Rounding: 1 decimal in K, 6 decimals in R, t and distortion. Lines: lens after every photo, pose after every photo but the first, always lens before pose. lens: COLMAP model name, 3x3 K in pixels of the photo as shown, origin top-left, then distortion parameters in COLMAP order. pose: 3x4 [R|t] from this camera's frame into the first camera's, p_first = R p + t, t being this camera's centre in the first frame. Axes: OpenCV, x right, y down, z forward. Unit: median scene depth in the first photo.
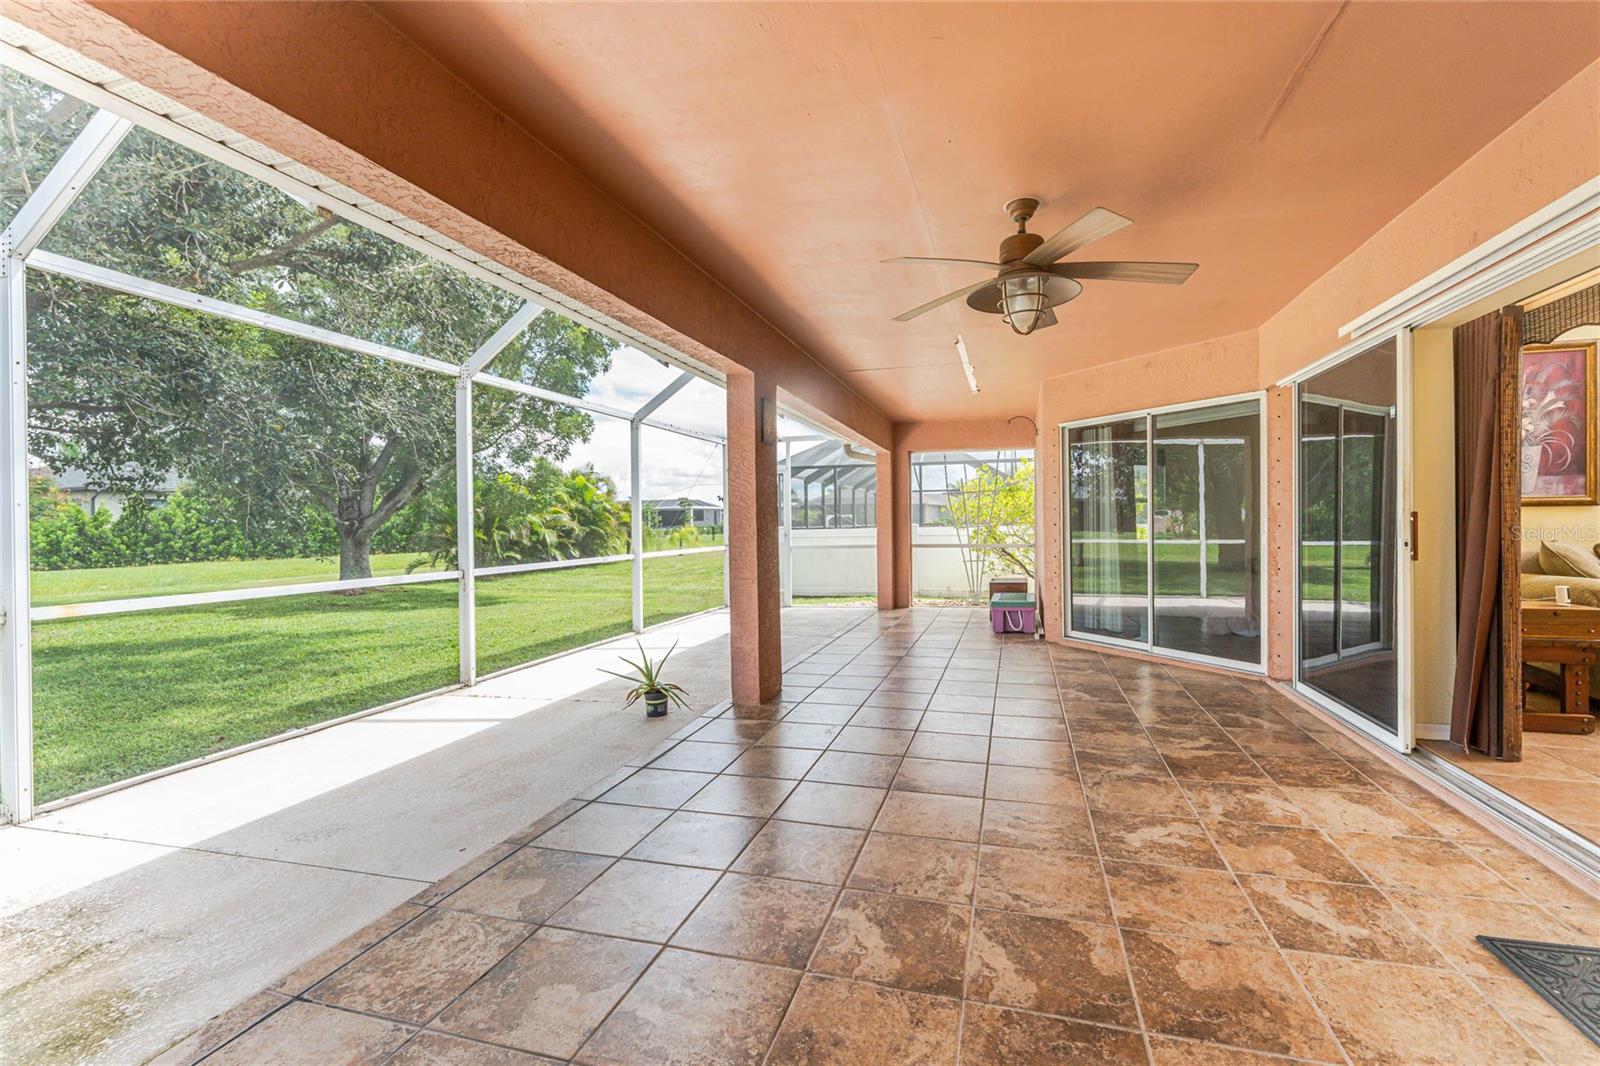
lens RADIAL K [[675.2, 0, 800.0], [0, 675.2, 533.0], [0, 0, 1]] dist [-0.000427, -0.000235]
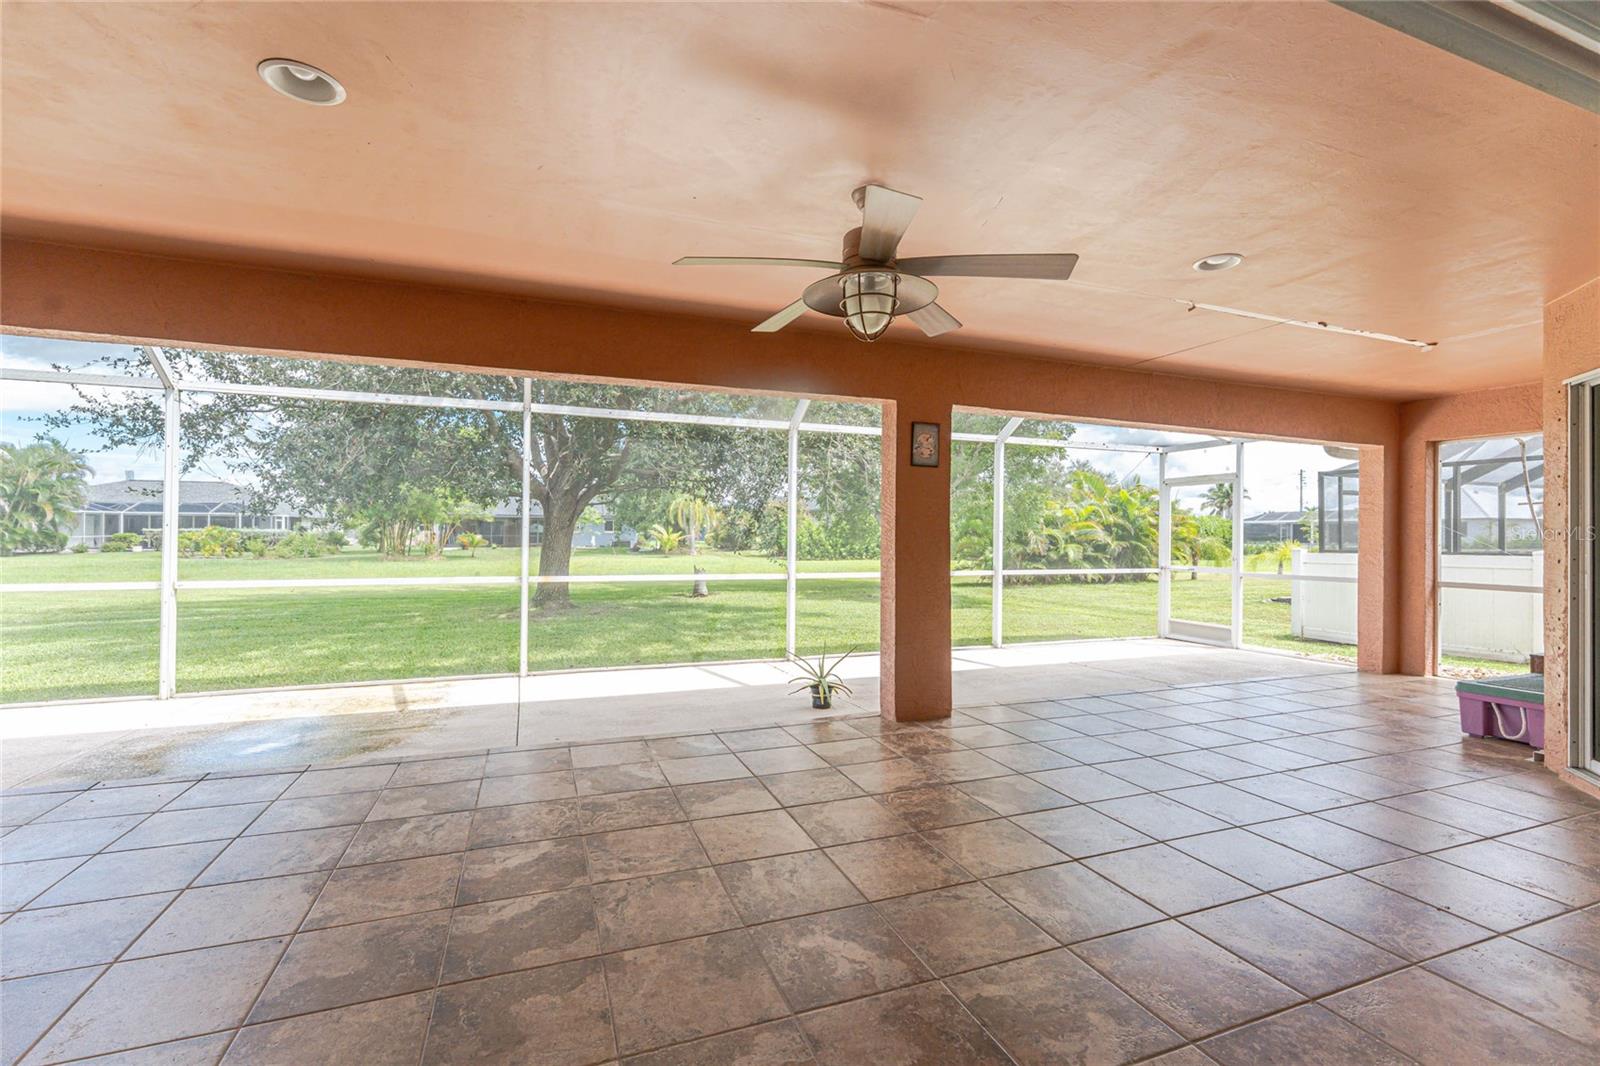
lens RADIAL K [[641.2, 0, 800.3], [0, 641.2, 528.4], [0, 0, 1]] dist [0.000345, -0.000144]
pose [[0.620503, 0.008421, -0.784159, 0.392333], [-0.028008, 0.999542, -0.011429, -0.016031], [0.783704, 0.029054, 0.620455, 0.171349]]
